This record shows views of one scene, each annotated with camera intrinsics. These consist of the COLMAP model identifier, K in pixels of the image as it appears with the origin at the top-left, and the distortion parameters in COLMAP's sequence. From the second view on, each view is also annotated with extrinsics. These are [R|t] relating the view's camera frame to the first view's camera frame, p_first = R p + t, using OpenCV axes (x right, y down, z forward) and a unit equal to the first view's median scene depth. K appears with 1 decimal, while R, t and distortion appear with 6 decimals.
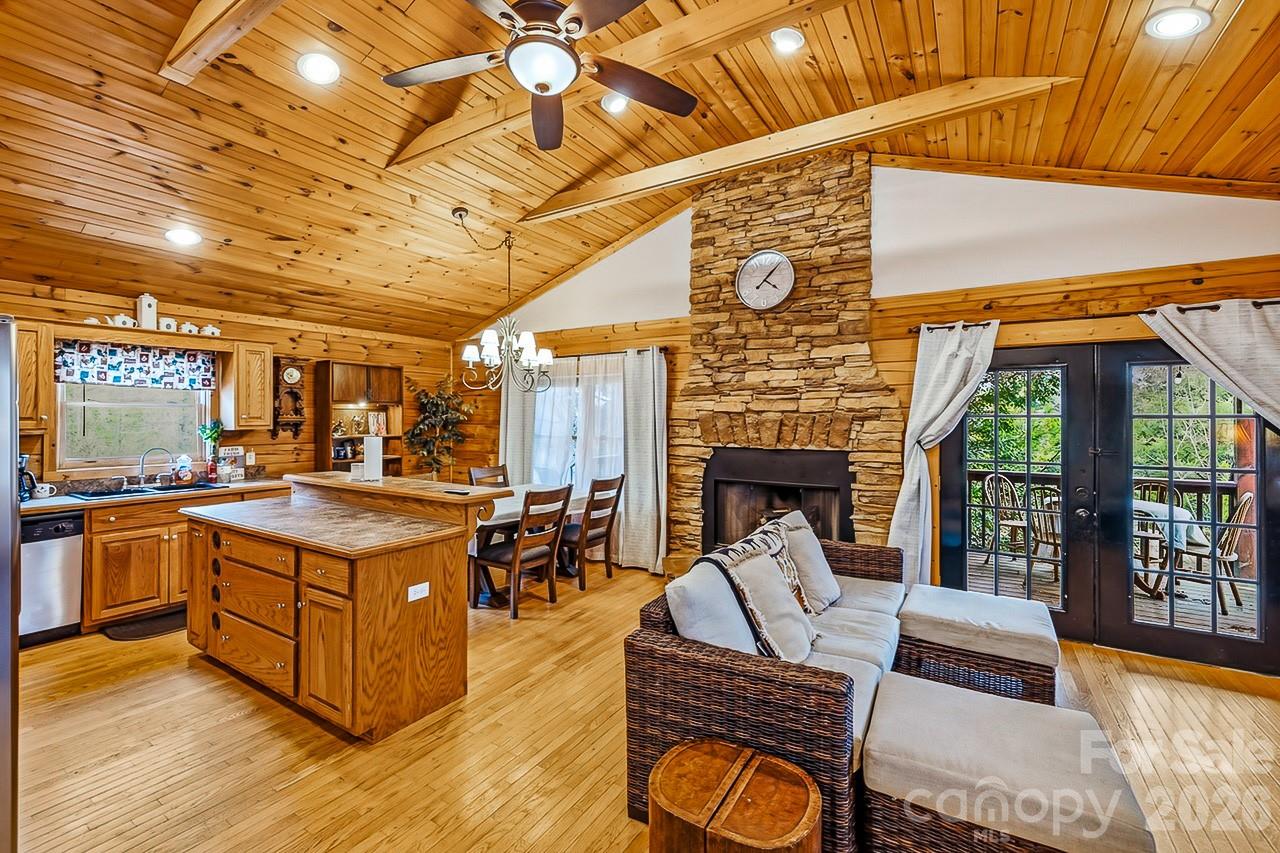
lens RADIAL K [[543.4, 0, 629.8], [0, 543.4, 415.1], [0, 0, 1]] dist [-0.001257, -0.000780]
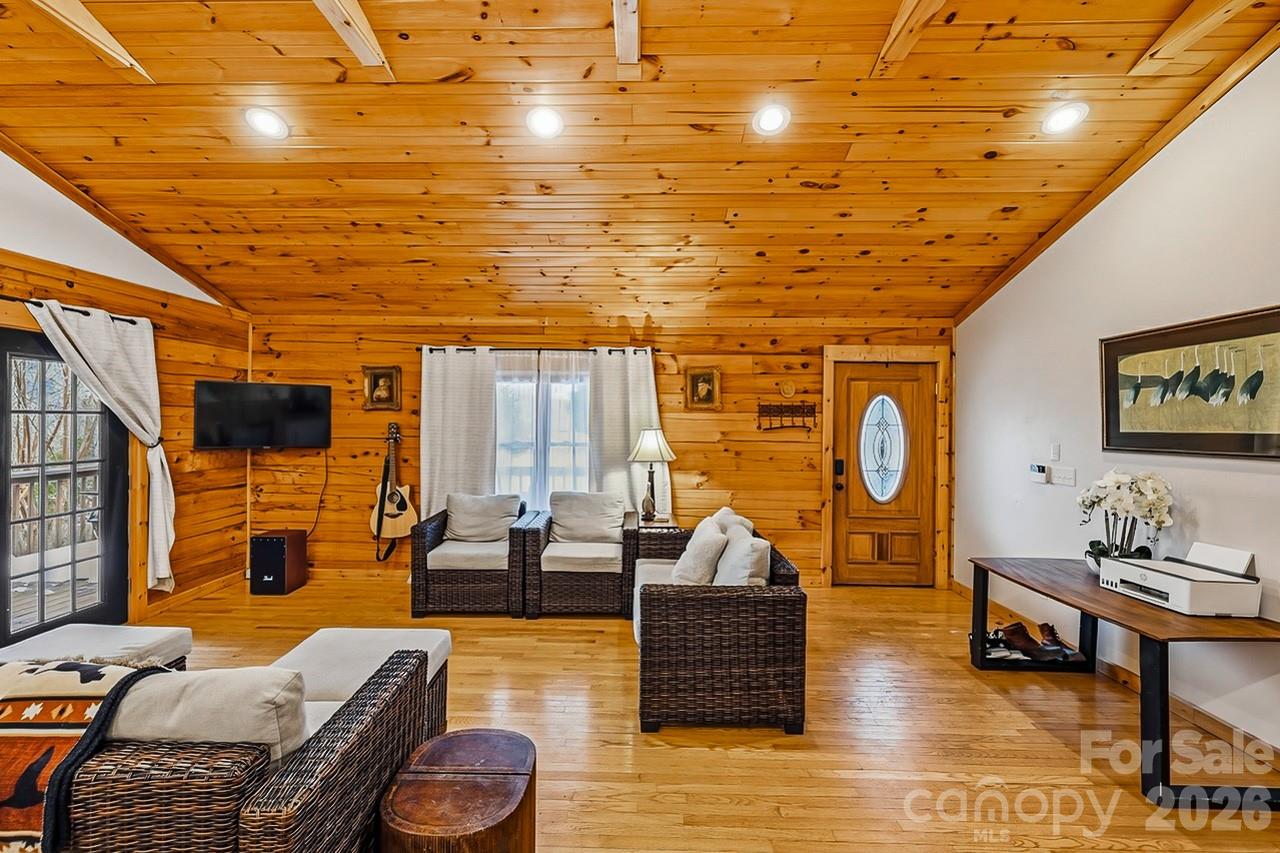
lens RADIAL K [[539.5, 0, 631.6], [0, 539.5, 421.1], [0, 0, 1]] dist [-0.003037, -0.000537]
pose [[-0.514430, -0.005903, 0.857512, -0.296586], [-0.009957, 0.999950, 0.000910, 0.005477], [-0.857475, -0.008070, -0.514463, 0.434727]]
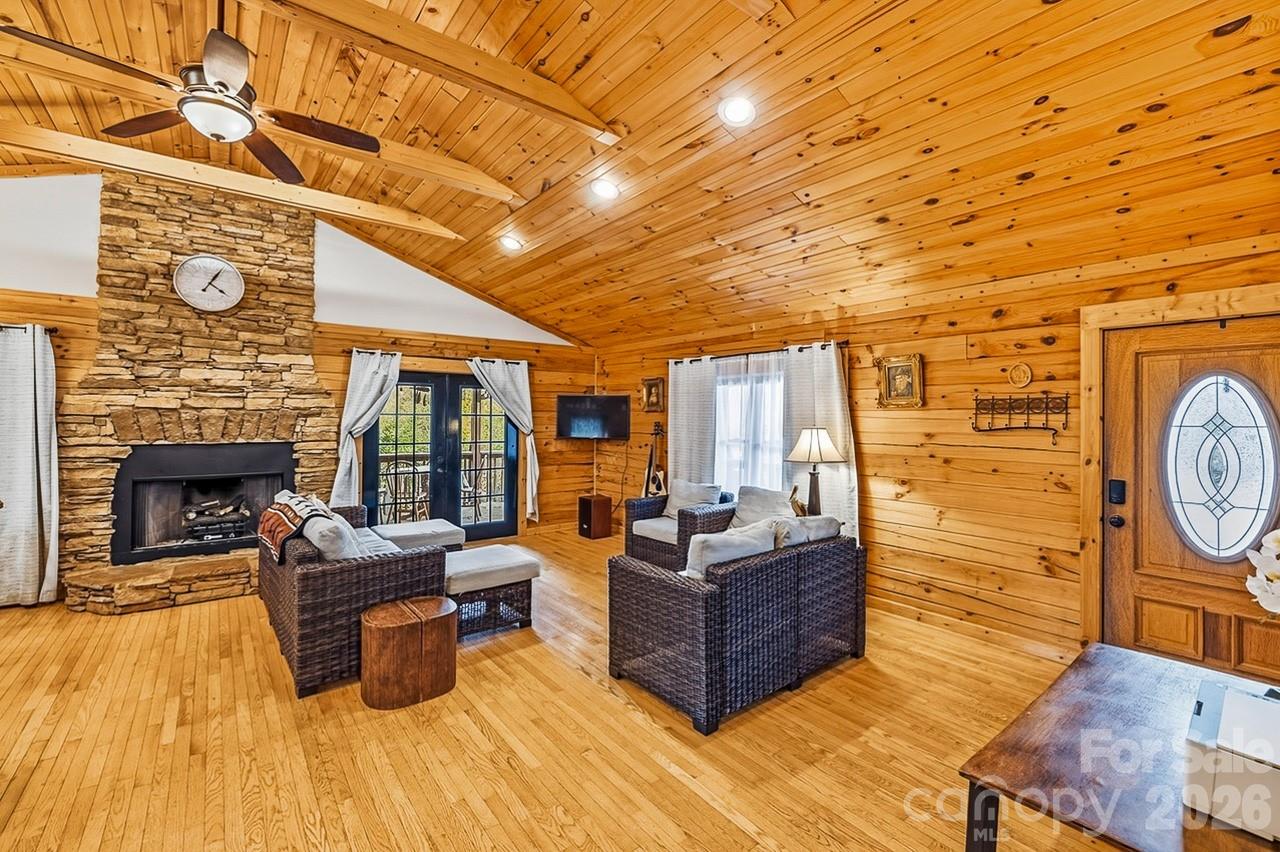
lens RADIAL K [[543.4, 0, 629.8], [0, 543.4, 414.6], [0, 0, 1]] dist [-0.001257, -0.000780]
pose [[0.343573, 0.008171, 0.939090, -0.462168], [-0.008574, 0.999948, -0.005564, 0.004609], [-0.939087, -0.006141, 0.343625, -0.126565]]
